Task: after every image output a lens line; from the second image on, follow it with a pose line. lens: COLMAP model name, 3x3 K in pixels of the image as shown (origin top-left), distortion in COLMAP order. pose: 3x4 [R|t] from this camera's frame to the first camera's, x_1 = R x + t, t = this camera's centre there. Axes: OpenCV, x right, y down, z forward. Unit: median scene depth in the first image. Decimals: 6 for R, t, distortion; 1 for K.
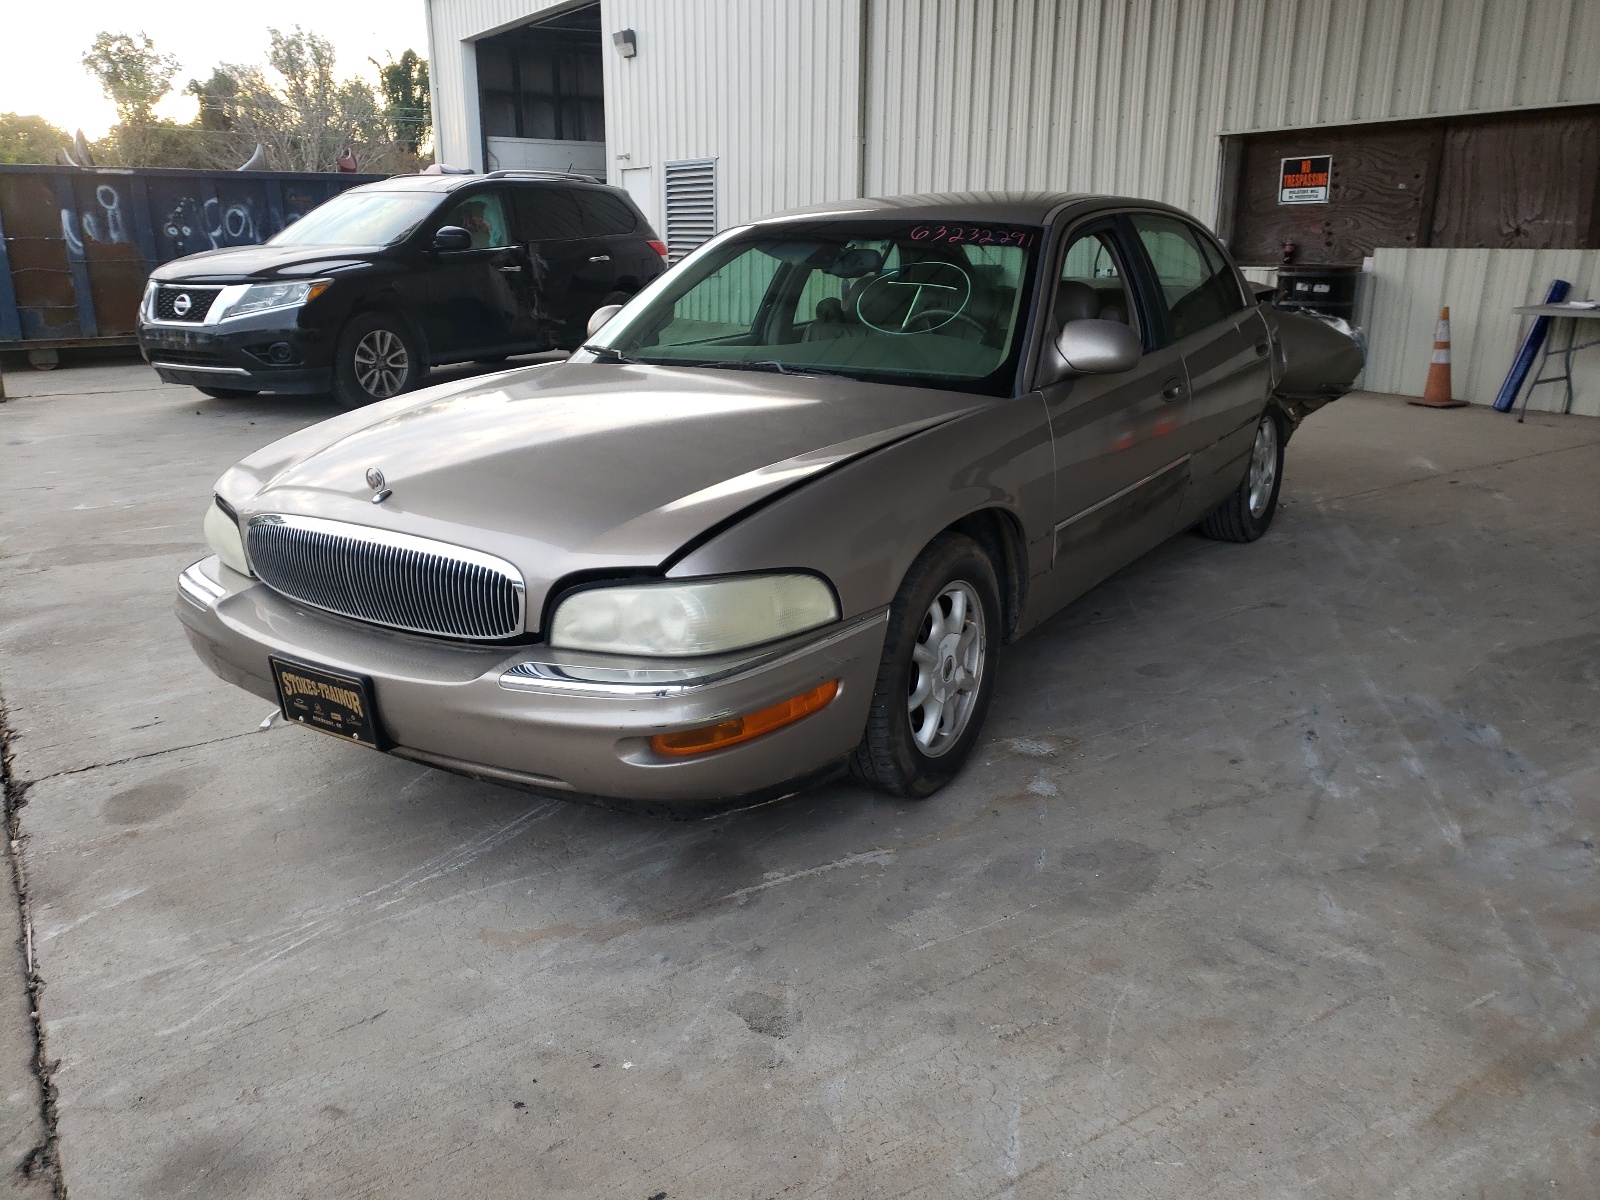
lens RADIAL K [[1179.5, 0, 800.0], [0, 1179.5, 600.0], [0, 0, 1]] dist [0.029259, 0.005432]
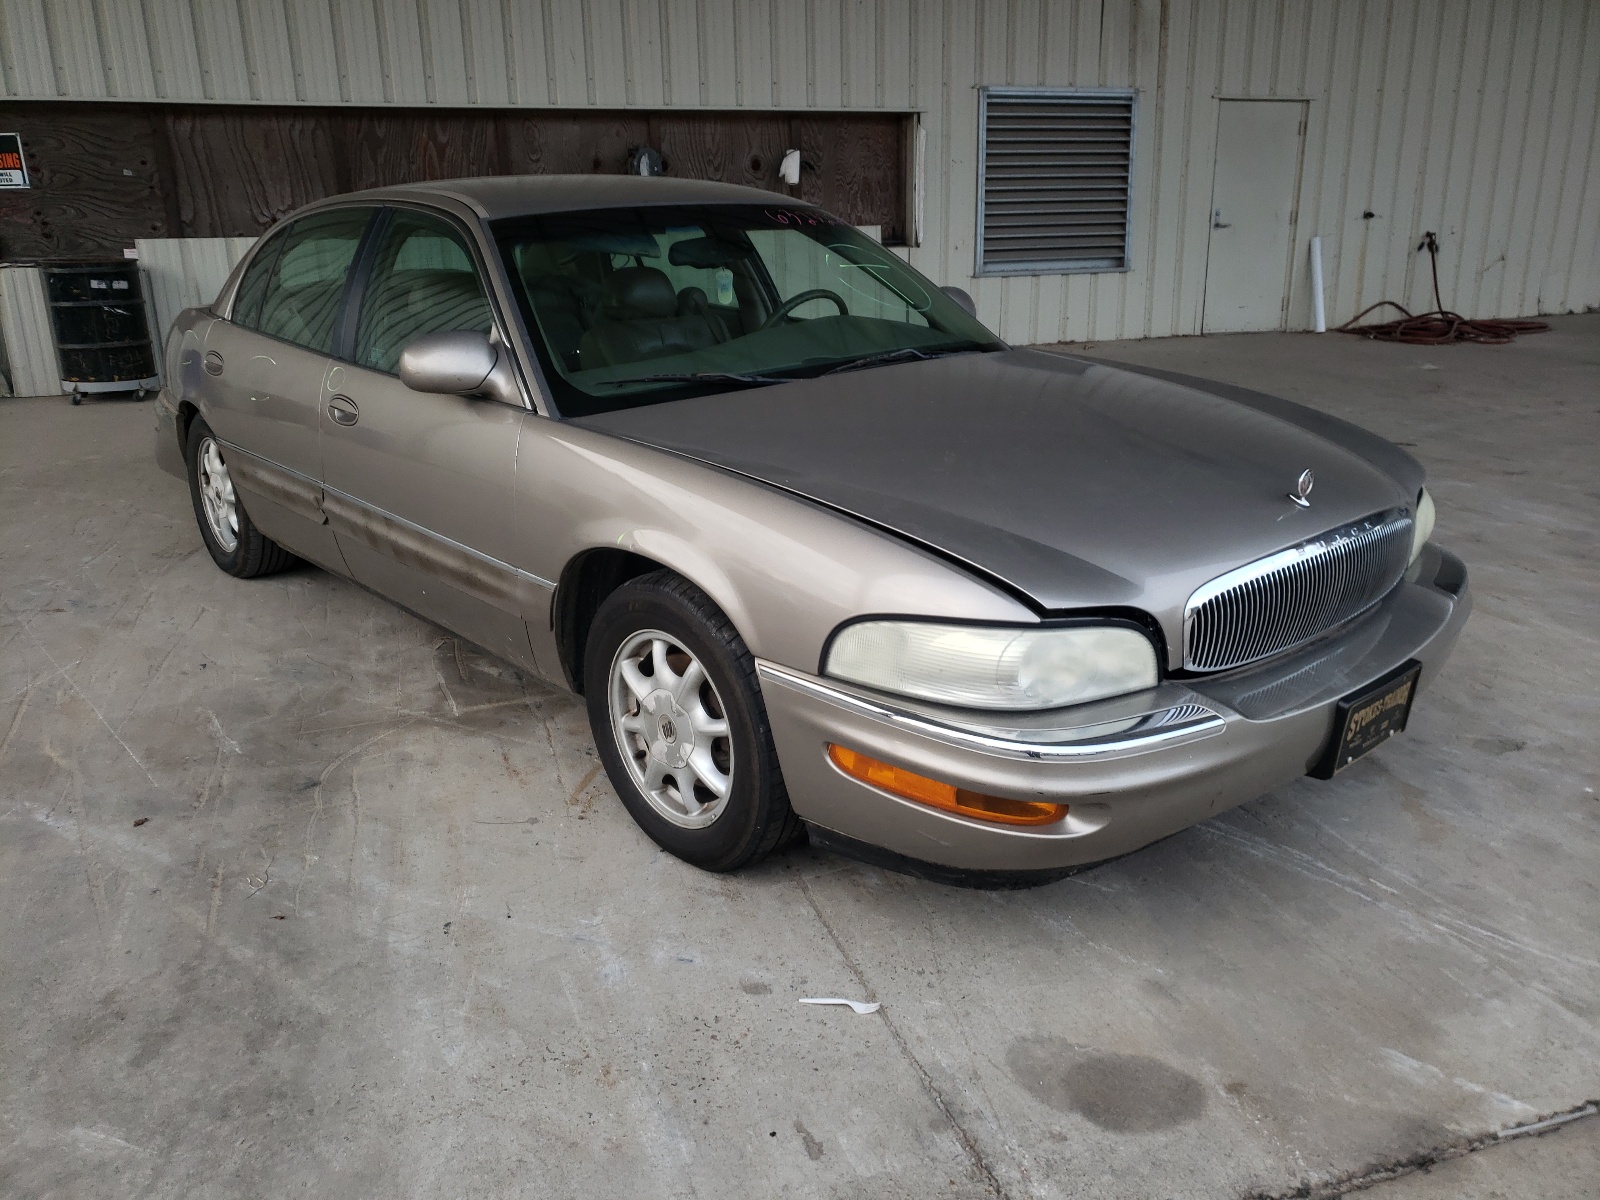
lens RADIAL K [[1238.6, 0, 800.0], [0, 1238.6, 600.0], [0, 0, 1]] dist [0.015650, 0.009597]
pose [[0.271749, -0.293464, 0.916532, -0.350314], [0.301288, 0.930439, 0.208586, -0.084202], [-0.913990, 0.219457, 0.341263, 0.269326]]
